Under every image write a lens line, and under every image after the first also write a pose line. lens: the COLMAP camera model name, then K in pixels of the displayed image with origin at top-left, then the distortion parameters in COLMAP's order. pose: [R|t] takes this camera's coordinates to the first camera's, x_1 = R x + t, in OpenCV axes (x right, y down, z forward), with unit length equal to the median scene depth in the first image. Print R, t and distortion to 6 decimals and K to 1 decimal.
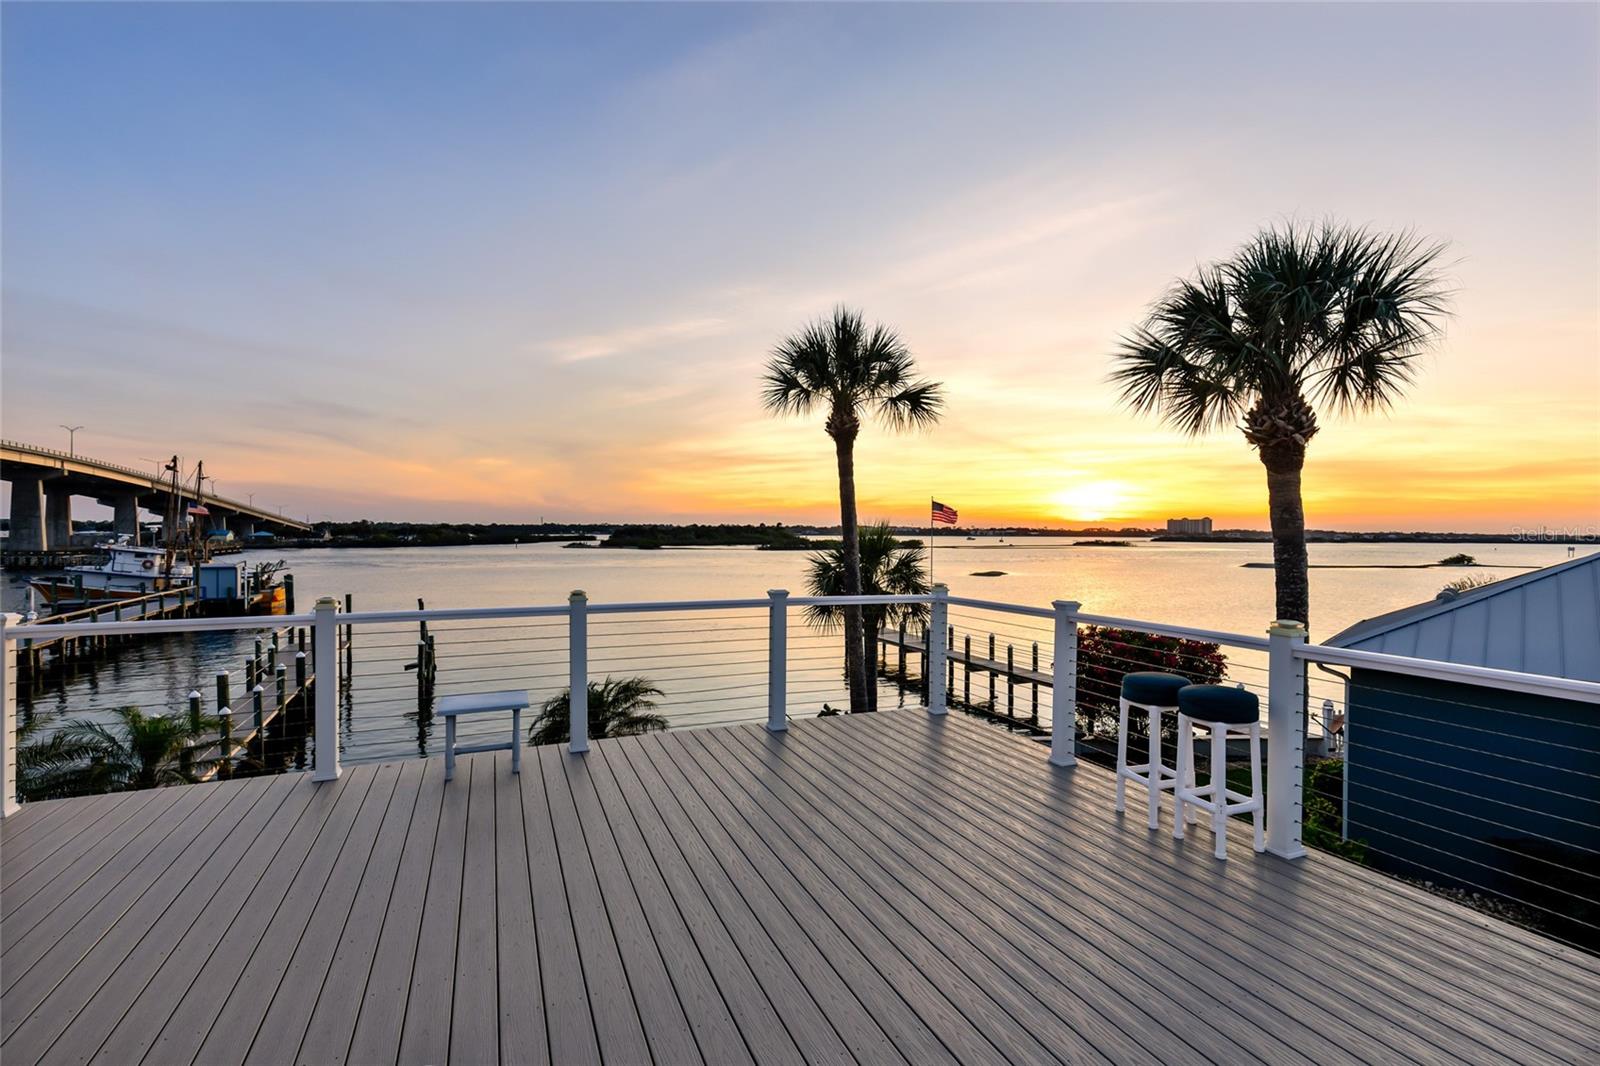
lens RADIAL K [[758.1, 0, 810.7], [0, 758.1, 541.8], [0, 0, 1]] dist [0.000803, 0.000123]
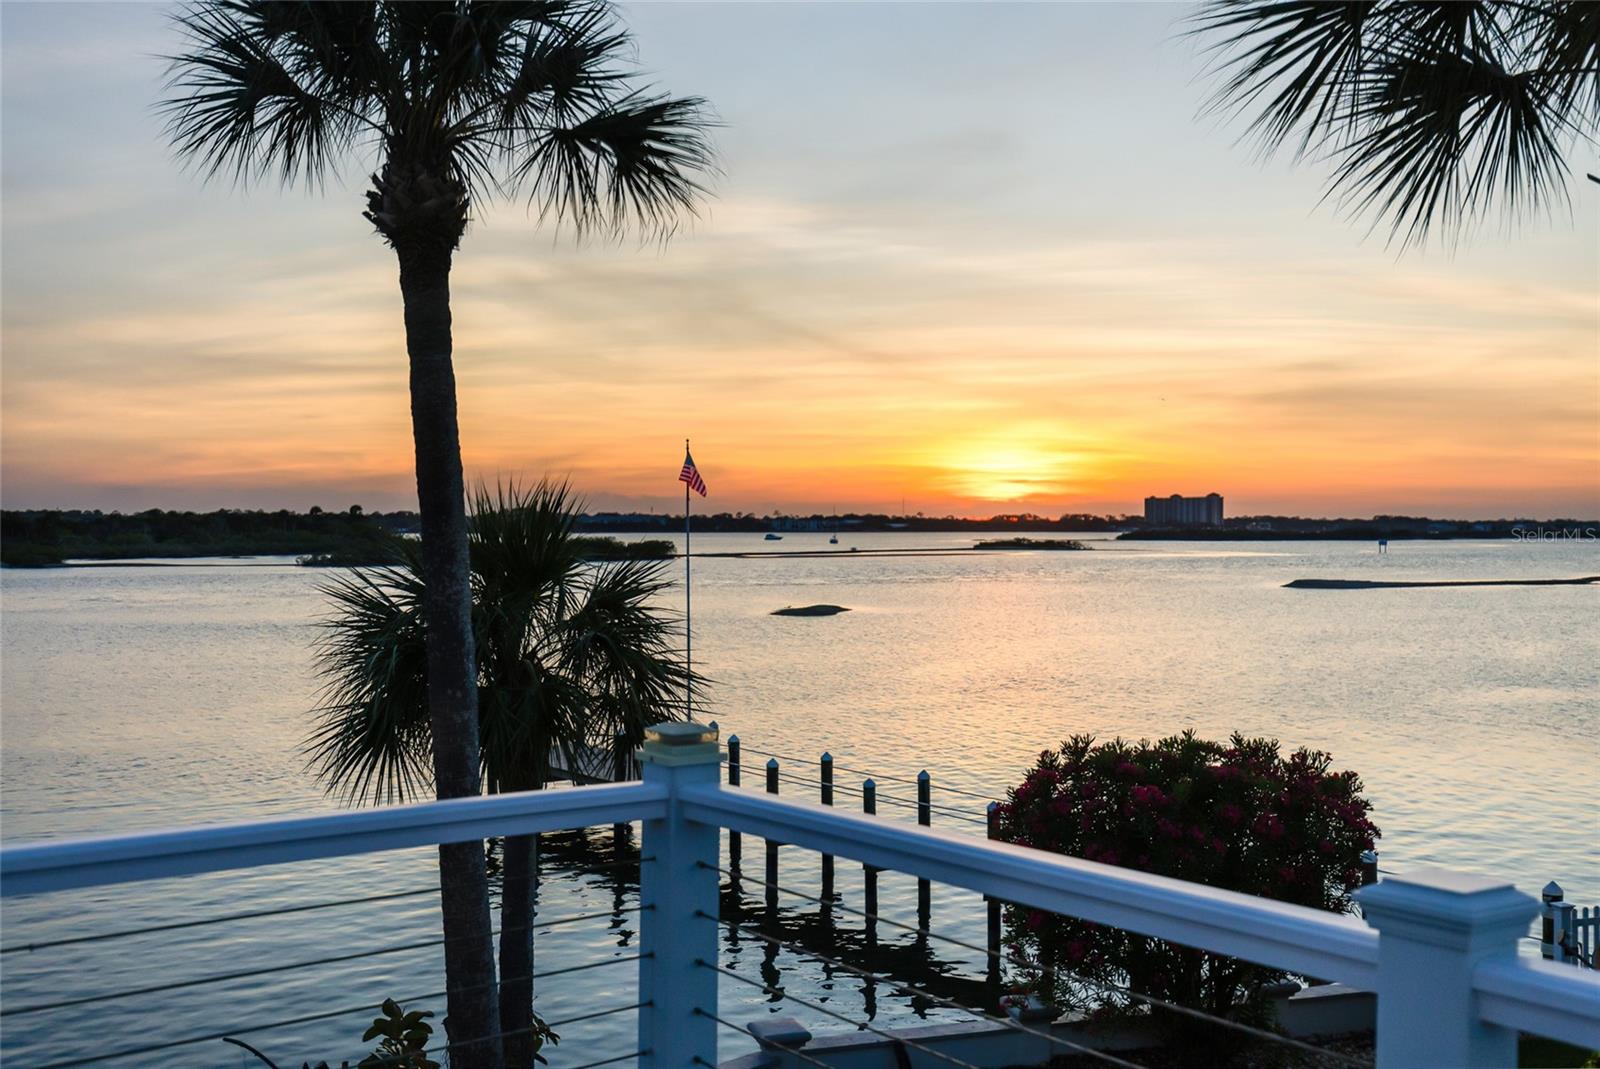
lens RADIAL K [[1590.5, 0, 800.0], [0, 1590.5, 534.5], [0, 0, 1]] dist [-0.013642, -0.002655]
pose [[0.974606, -0.008174, 0.223777, 0.042368], [0.009756, 0.999935, -0.005967, 0.001929], [-0.223713, 0.007998, 0.974622, 0.228818]]
